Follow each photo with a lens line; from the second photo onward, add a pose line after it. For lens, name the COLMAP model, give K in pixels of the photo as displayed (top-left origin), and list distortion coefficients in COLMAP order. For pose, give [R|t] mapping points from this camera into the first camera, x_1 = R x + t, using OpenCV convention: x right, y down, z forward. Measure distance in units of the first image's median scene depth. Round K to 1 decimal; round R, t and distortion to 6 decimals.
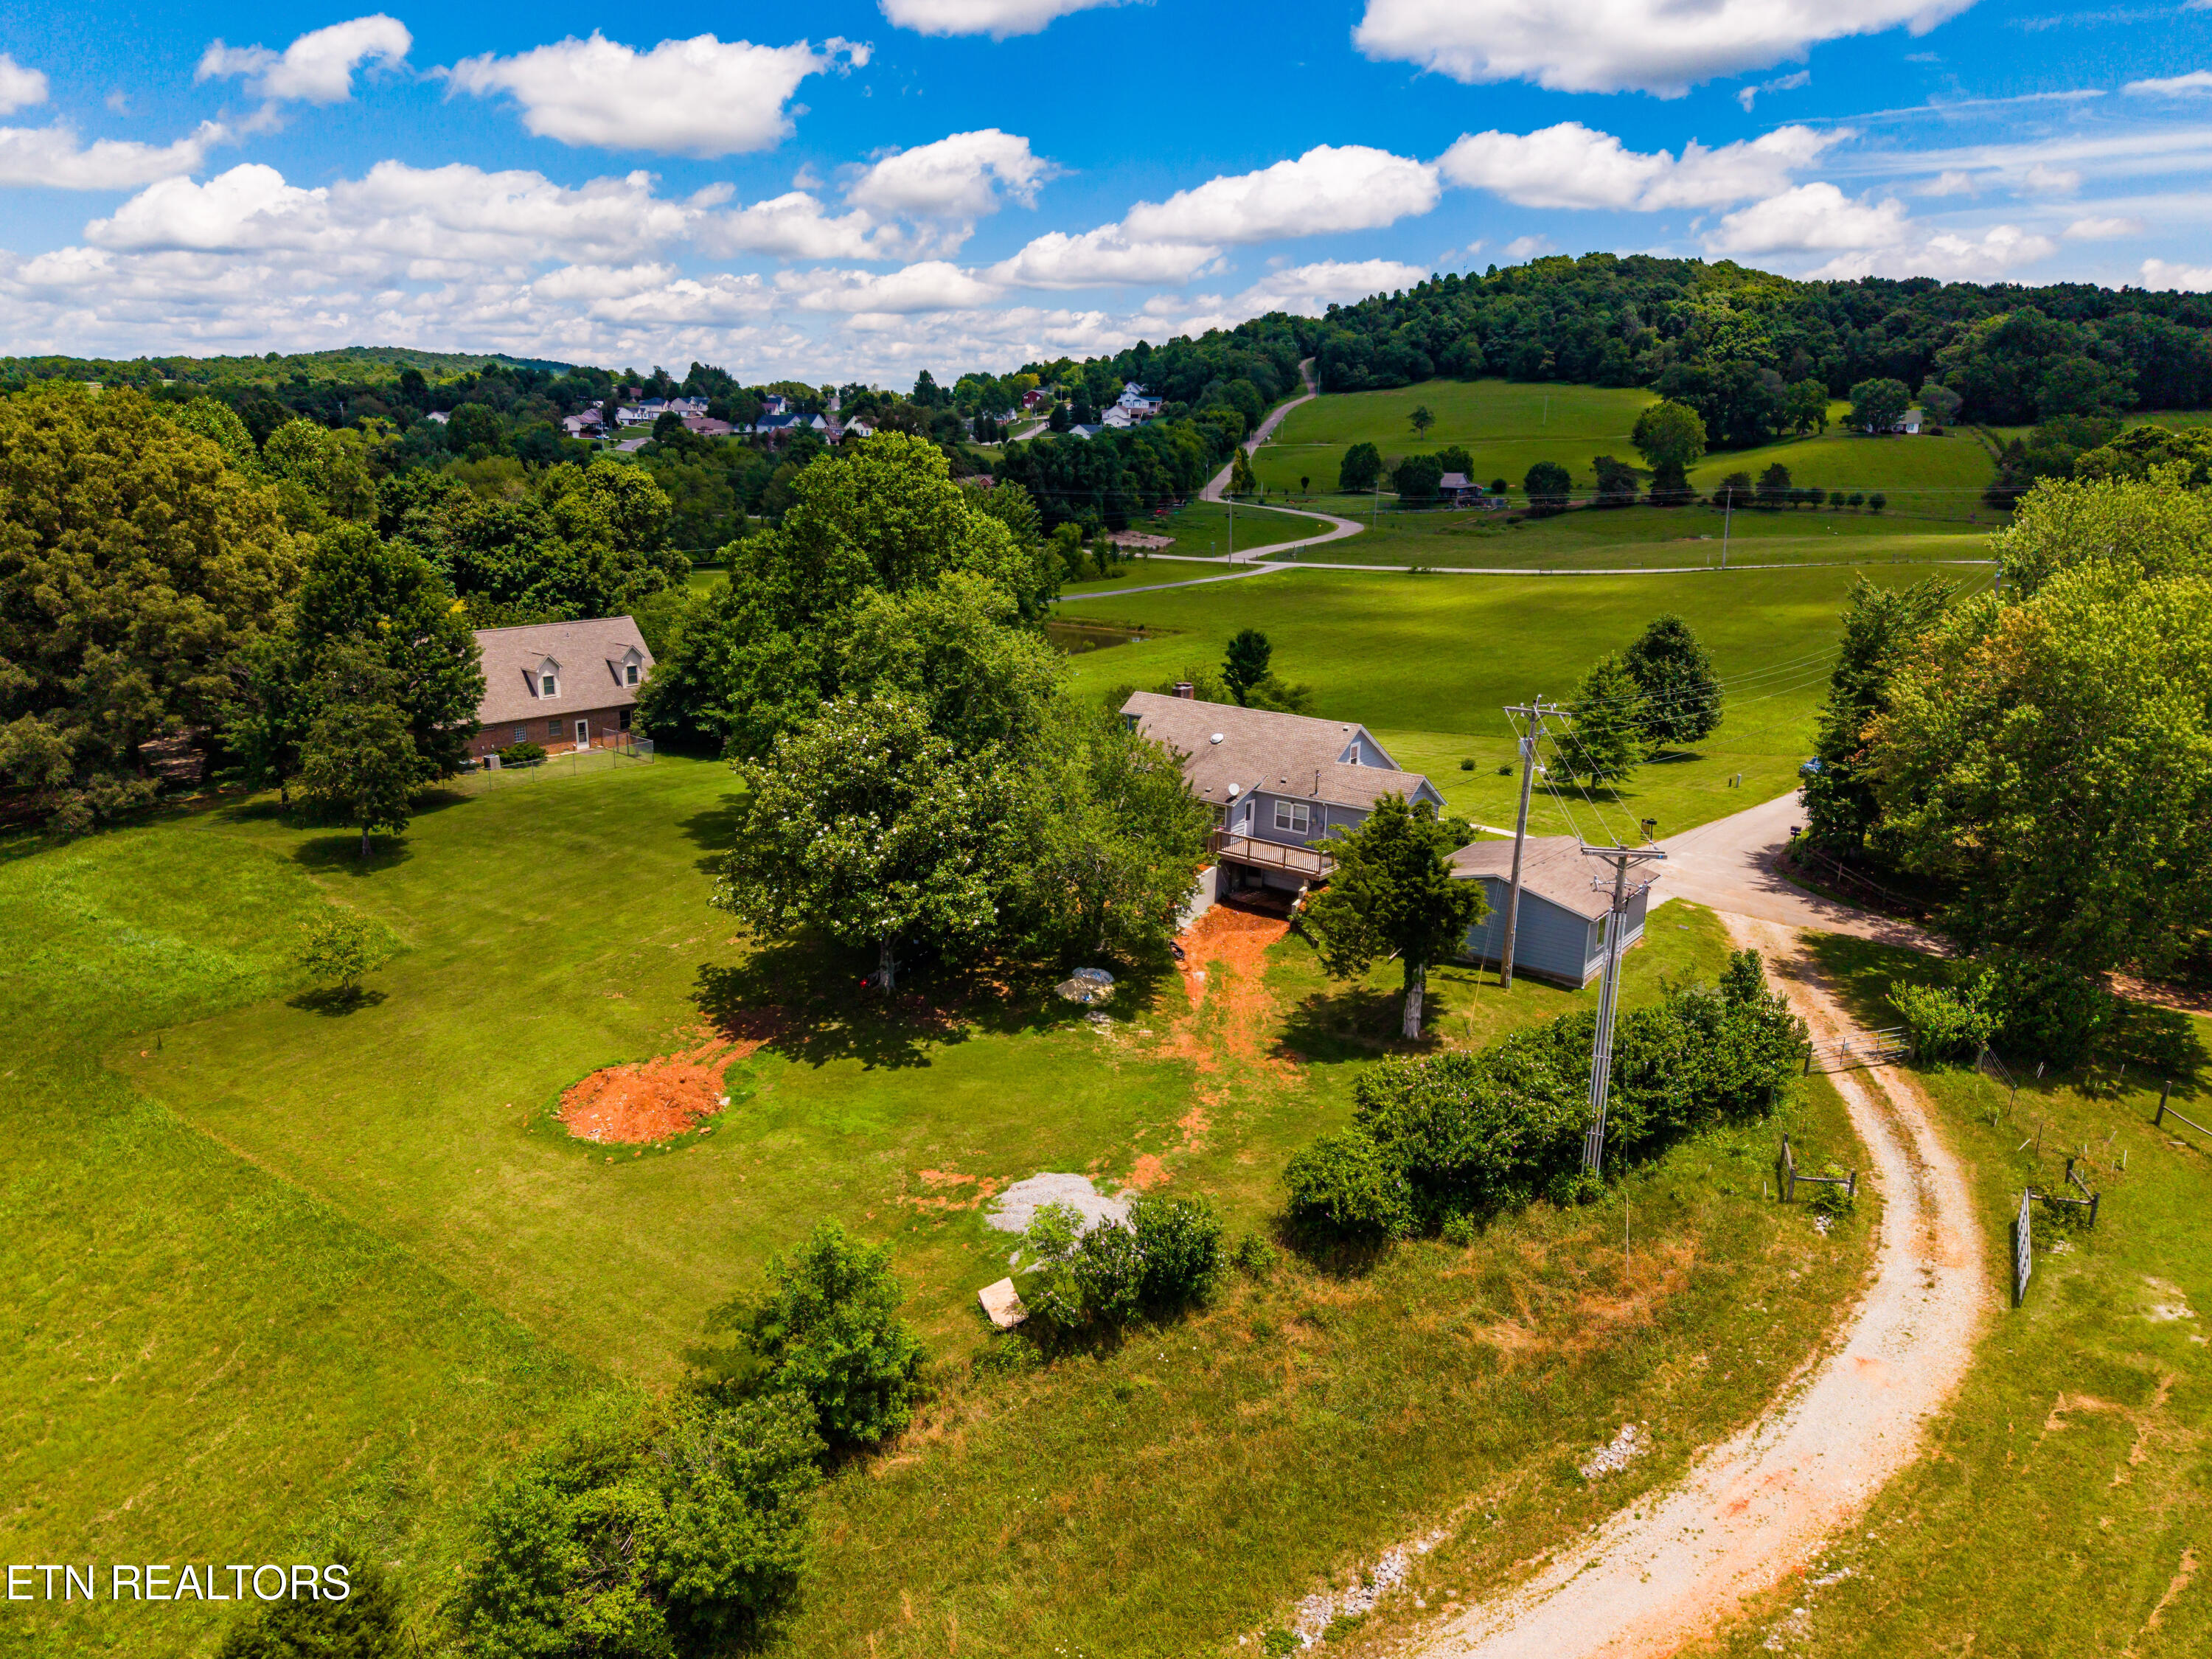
lens RADIAL K [[1521.4, 0, 1106.0], [0, 1521.4, 829.5], [0, 0, 1]] dist [0.066473, -0.063404]
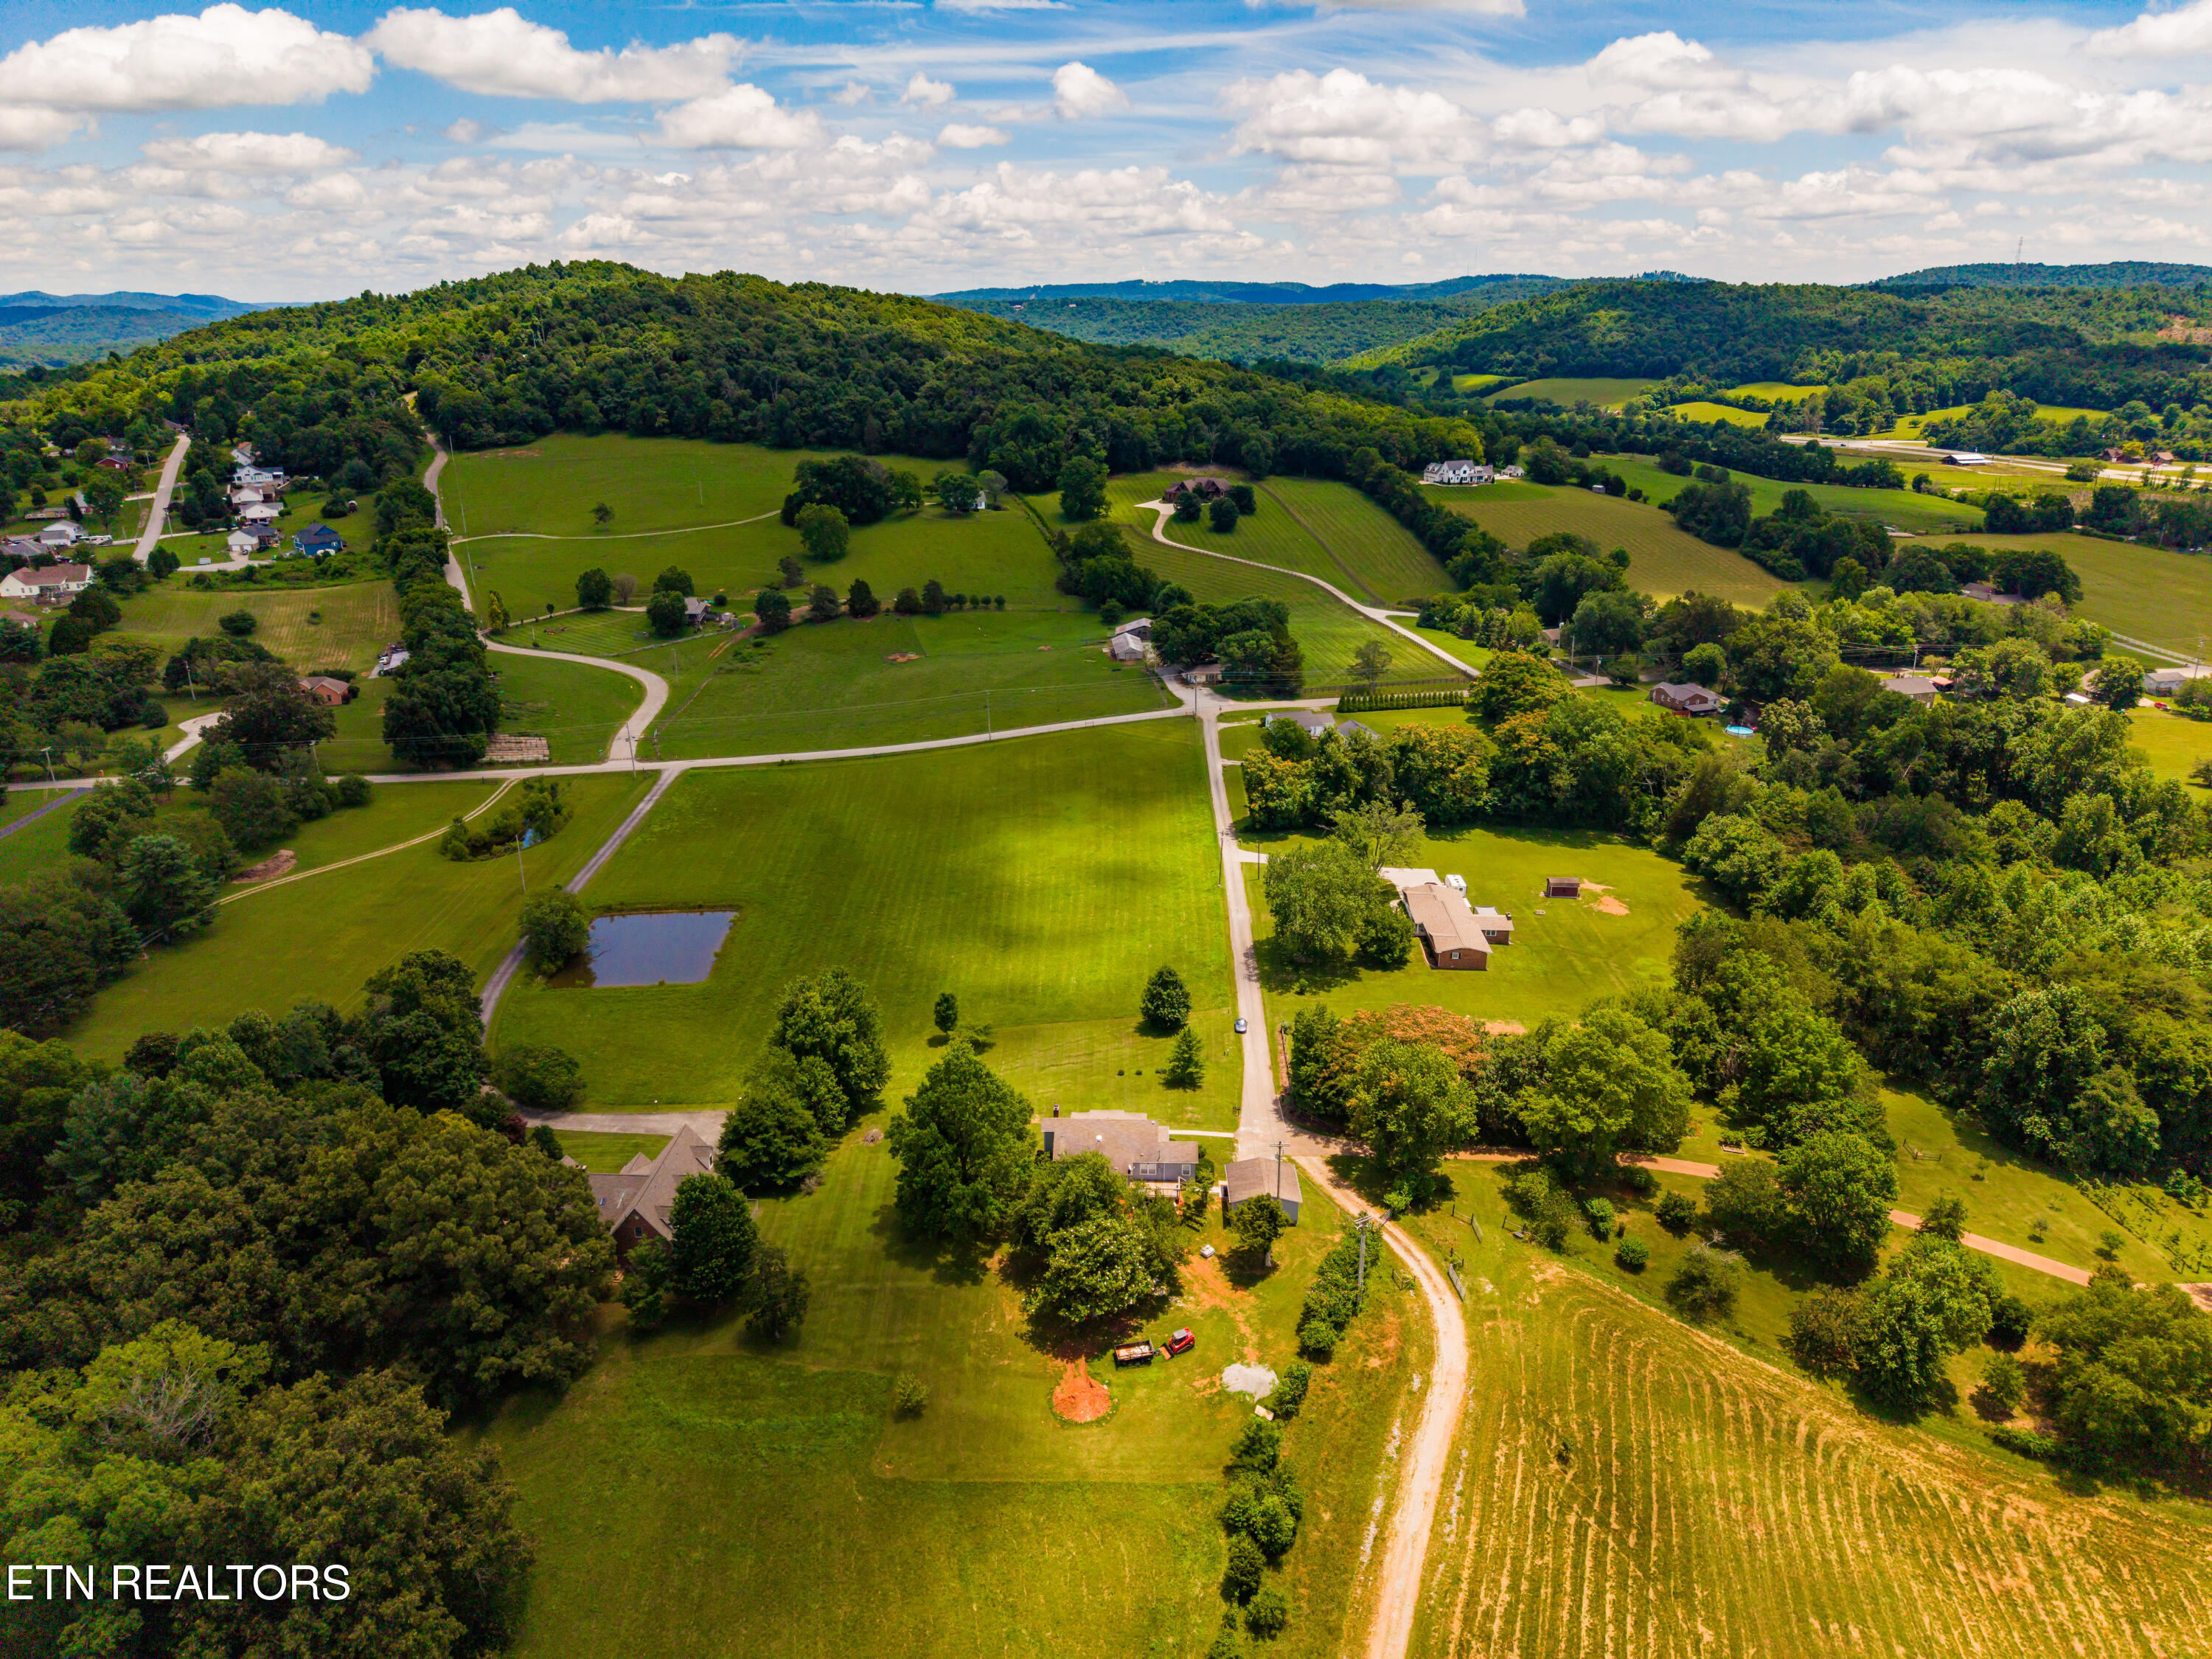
lens RADIAL K [[1484.4, 0, 1106.0], [0, 1484.4, 829.5], [0, 0, 1]] dist [0.025444, -0.022183]
pose [[0.803202, -0.215663, 0.555299, -0.732249], [0.169880, 0.976383, 0.133480, -0.561470], [-0.570971, -0.012877, 0.820869, -0.581099]]
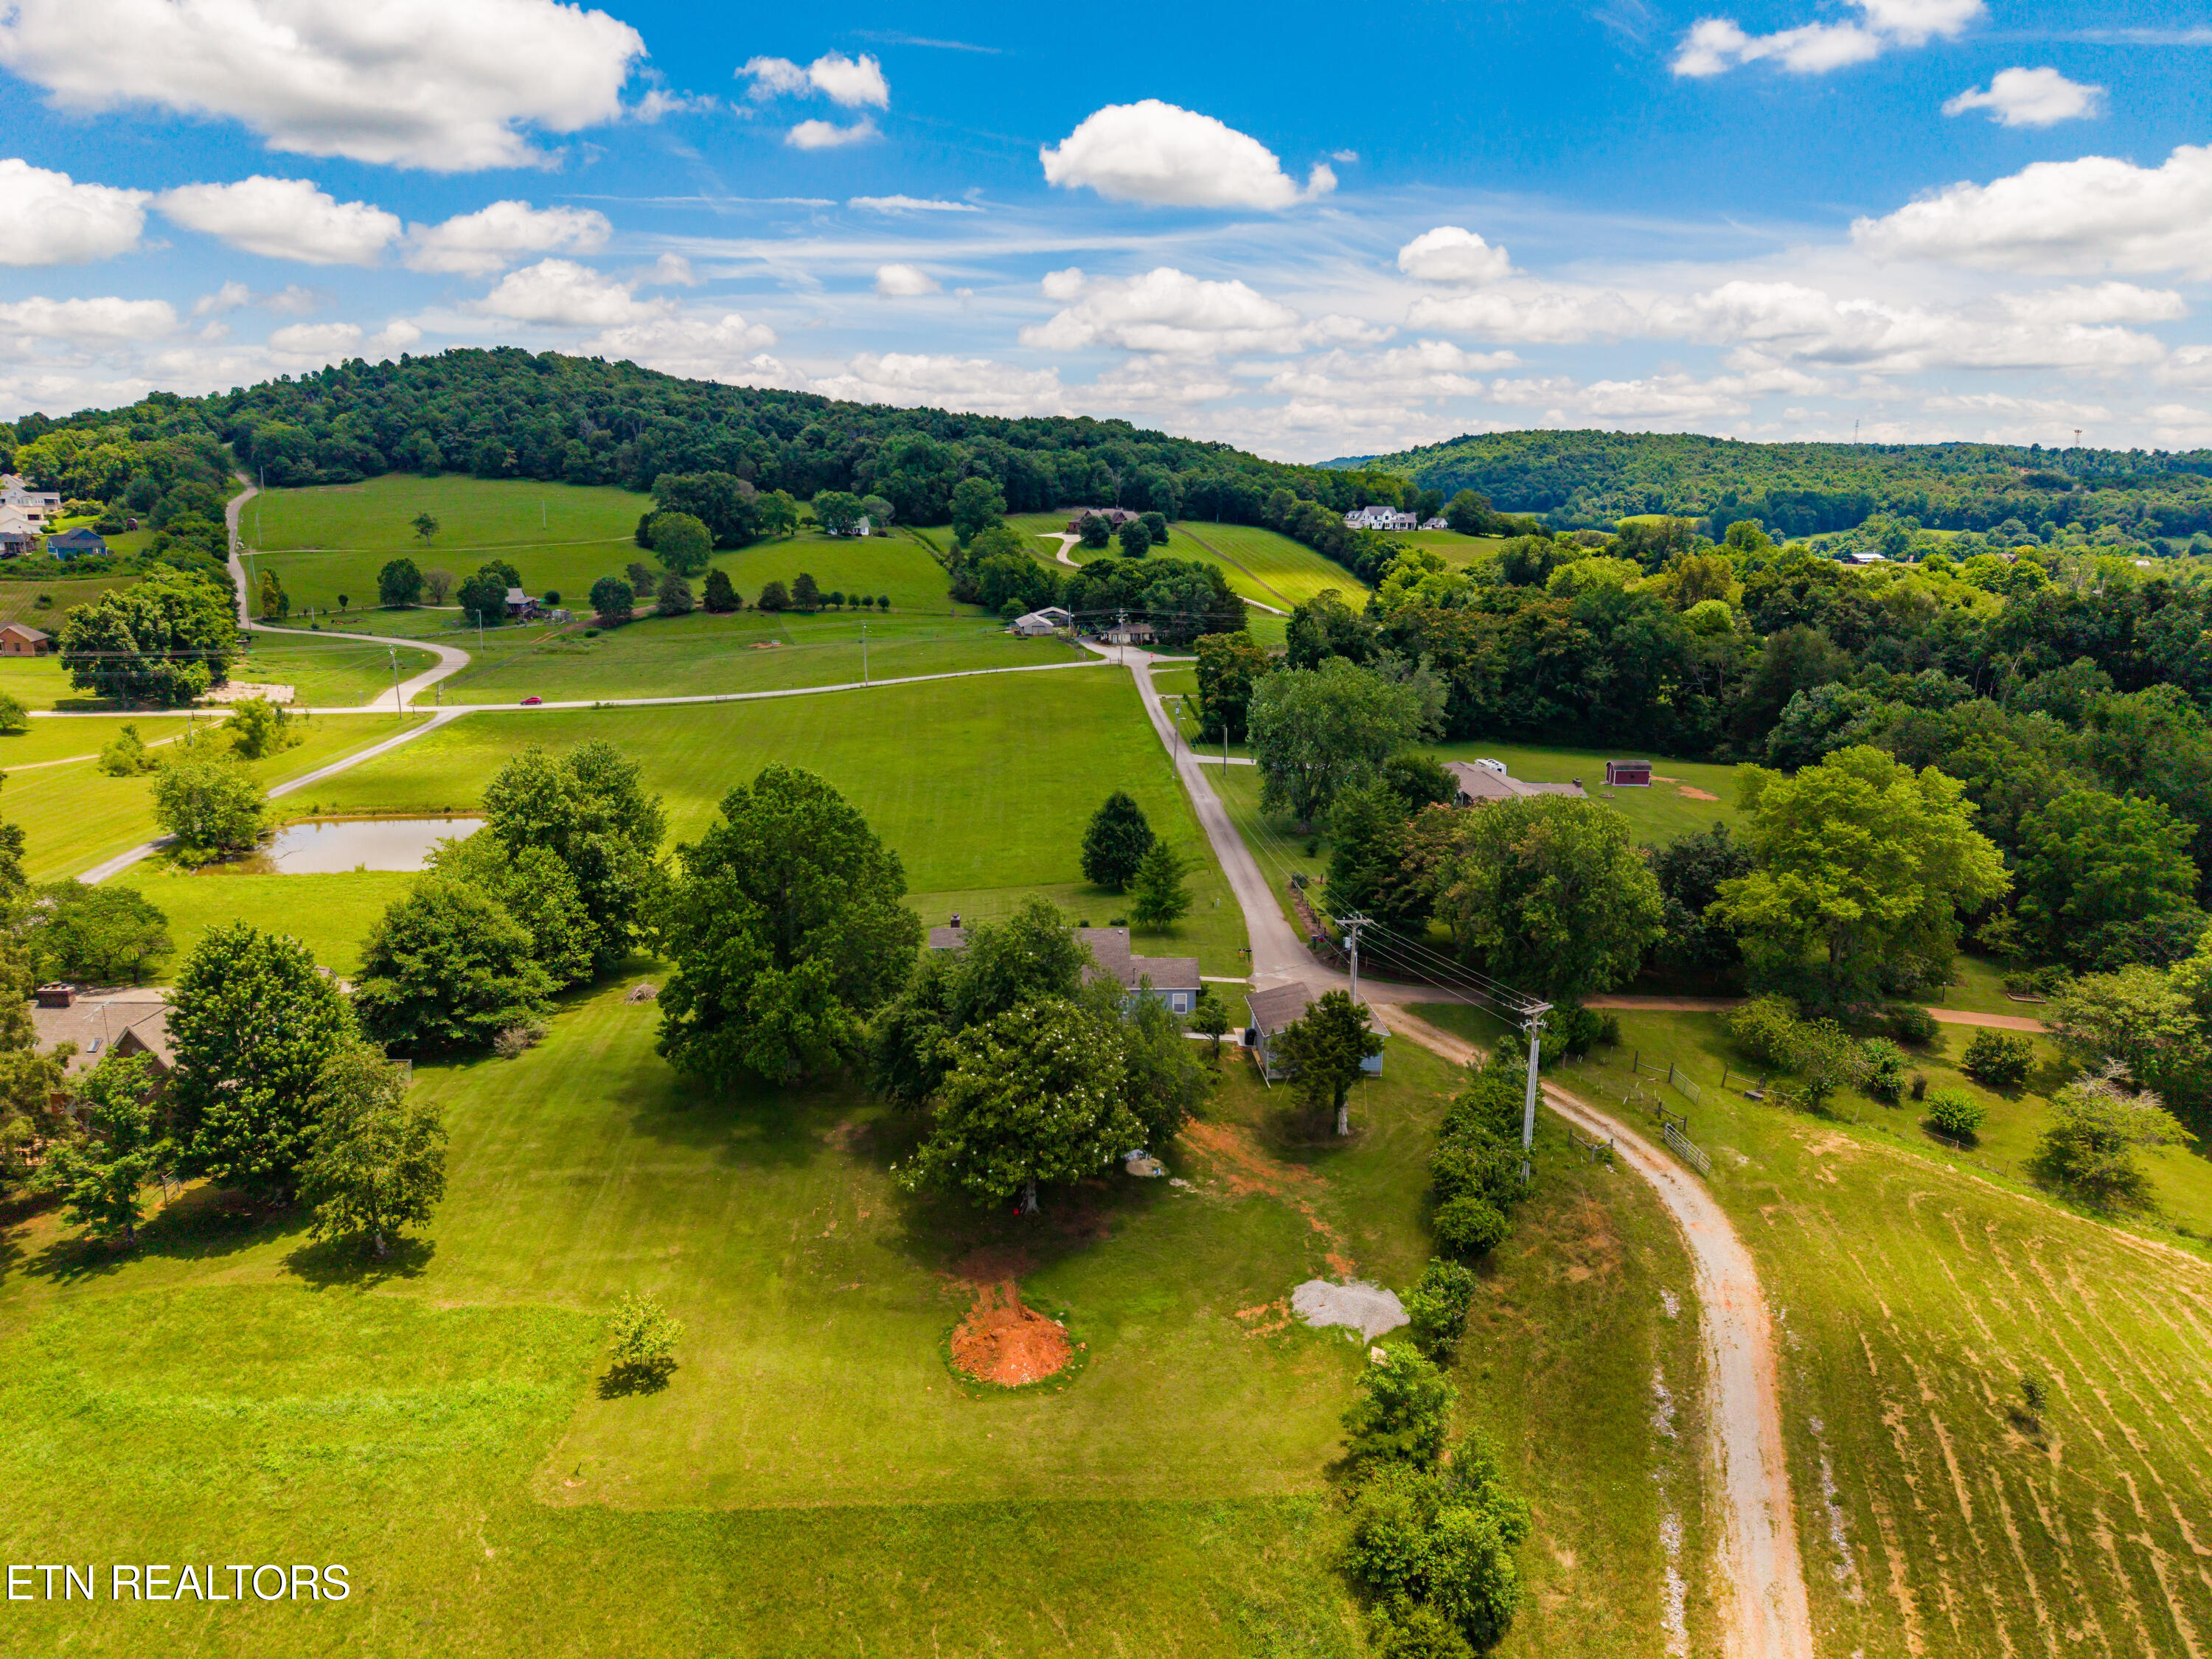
lens RADIAL K [[1484.4, 0, 1106.0], [0, 1484.4, 829.5], [0, 0, 1]] dist [0.025444, -0.022183]
pose [[0.758234, -0.152570, 0.633880, -0.470433], [0.170288, 0.984830, 0.033346, -0.138944], [-0.629351, 0.082658, 0.772712, -0.040505]]
